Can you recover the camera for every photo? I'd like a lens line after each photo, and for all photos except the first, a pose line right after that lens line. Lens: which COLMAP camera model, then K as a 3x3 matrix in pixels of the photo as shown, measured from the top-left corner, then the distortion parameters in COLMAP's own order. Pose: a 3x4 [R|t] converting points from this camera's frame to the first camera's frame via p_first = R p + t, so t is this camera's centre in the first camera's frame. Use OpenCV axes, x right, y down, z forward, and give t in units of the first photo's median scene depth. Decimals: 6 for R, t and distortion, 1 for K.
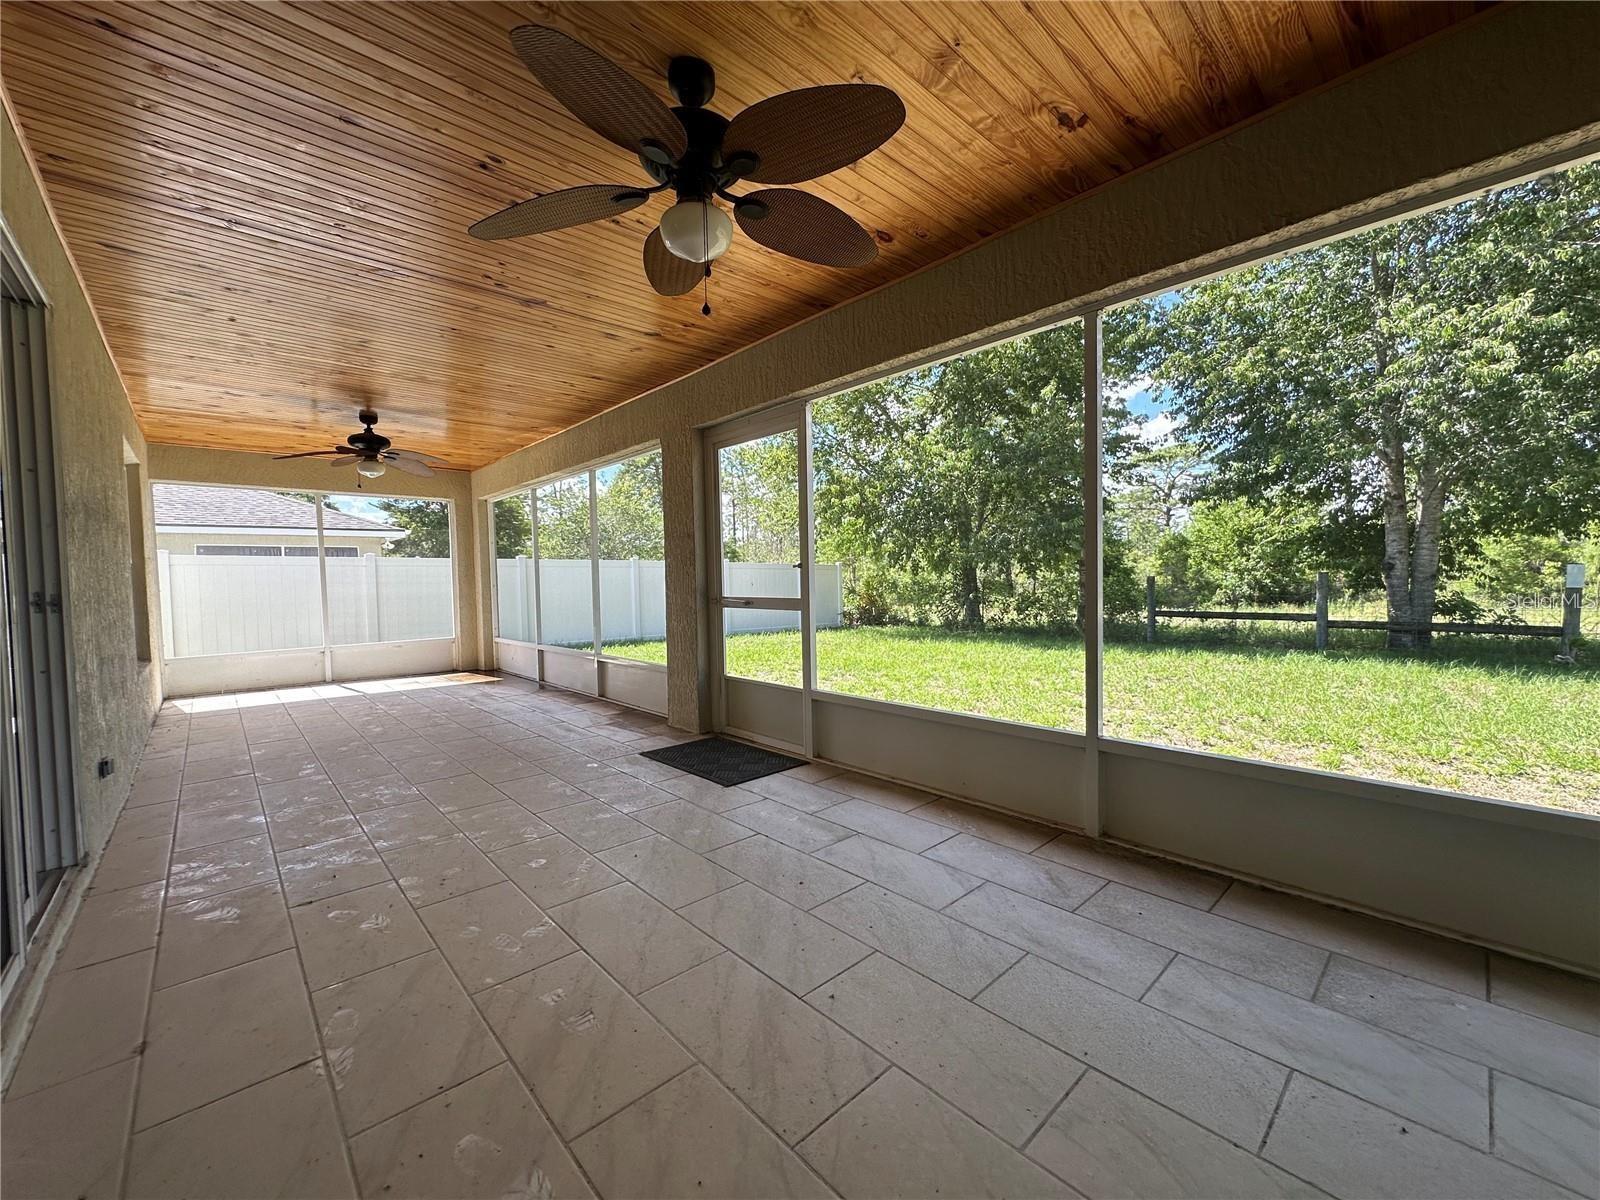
lens RADIAL K [[637.8, 0, 809.0], [0, 637.8, 599.6], [0, 0, 1]] dist [0.001179, 0.000062]
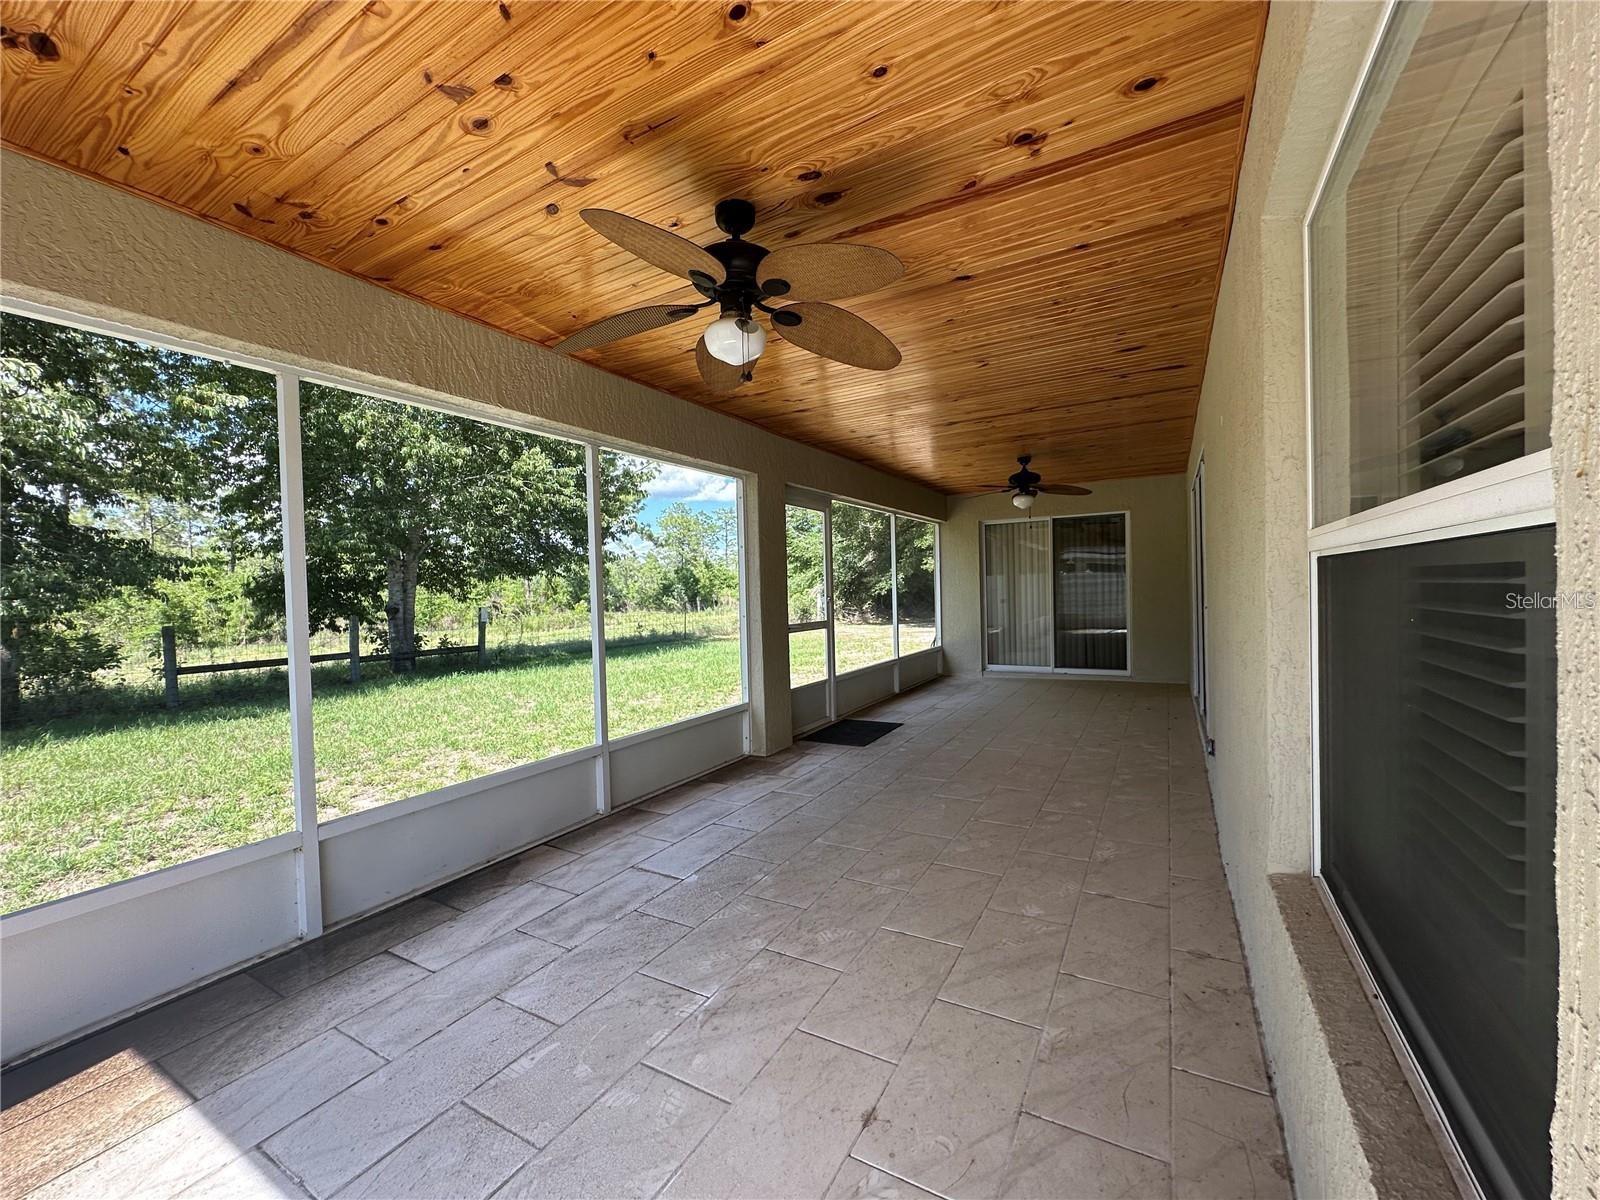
lens RADIAL K [[637.8, 0, 807.1], [0, 637.8, 600.6], [0, 0, 1]] dist [0.001179, 0.000062]
pose [[-0.295887, 0.020245, 0.955008, -1.179628], [0.082914, 0.996546, 0.004563, -0.048974], [-0.951618, 0.080534, -0.296544, 1.197208]]
